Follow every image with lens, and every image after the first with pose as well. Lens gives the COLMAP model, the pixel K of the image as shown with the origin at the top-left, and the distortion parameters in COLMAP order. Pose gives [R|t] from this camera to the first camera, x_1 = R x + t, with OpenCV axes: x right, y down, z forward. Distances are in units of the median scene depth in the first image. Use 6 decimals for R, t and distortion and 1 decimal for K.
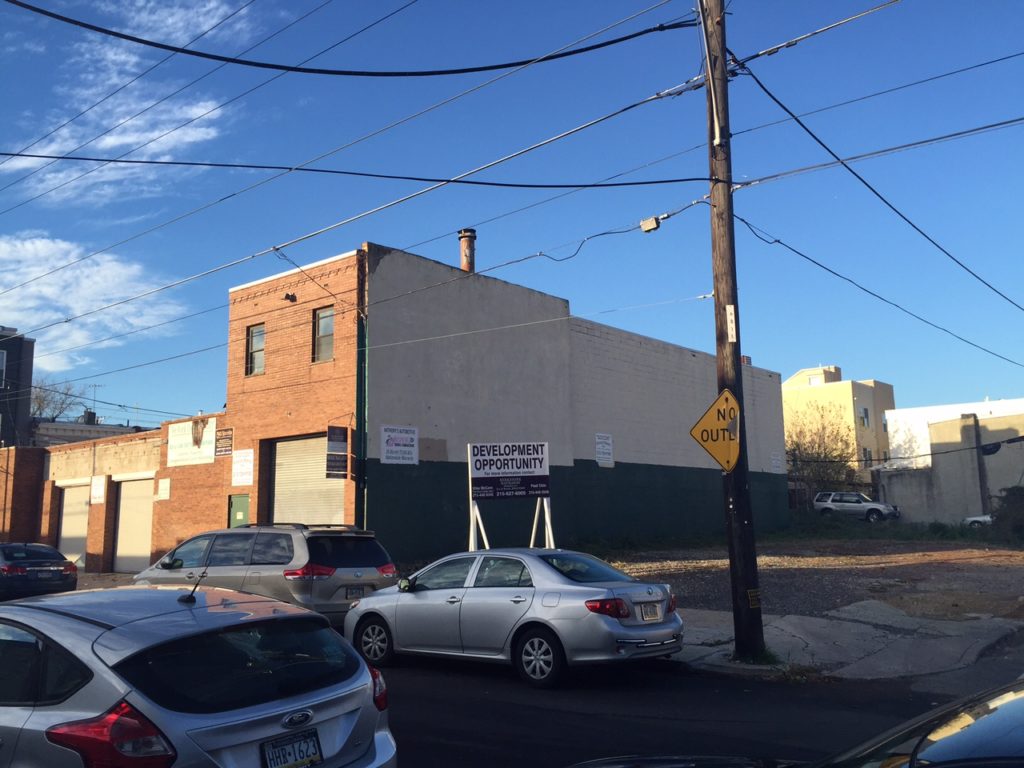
lens RADIAL K [[869.3, 0, 512.0], [0, 869.3, 384.0], [0, 0, 1]] dist [0.003920, 0.003153]
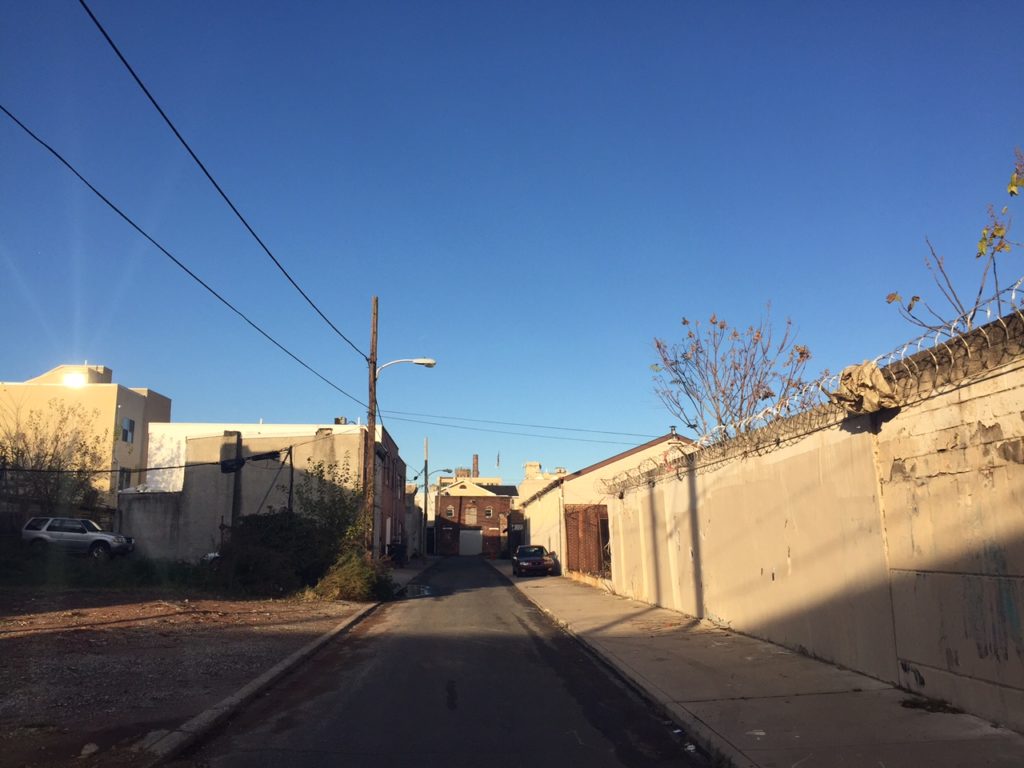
lens RADIAL K [[869.3, 0, 512.0], [0, 869.3, 384.0], [0, 0, 1]] dist [0.003920, 0.003153]
pose [[0.728077, 0.142120, 0.670601, 0.140667], [-0.117033, 0.989680, -0.082679, 0.026379], [-0.675431, -0.018286, 0.737196, 0.180488]]
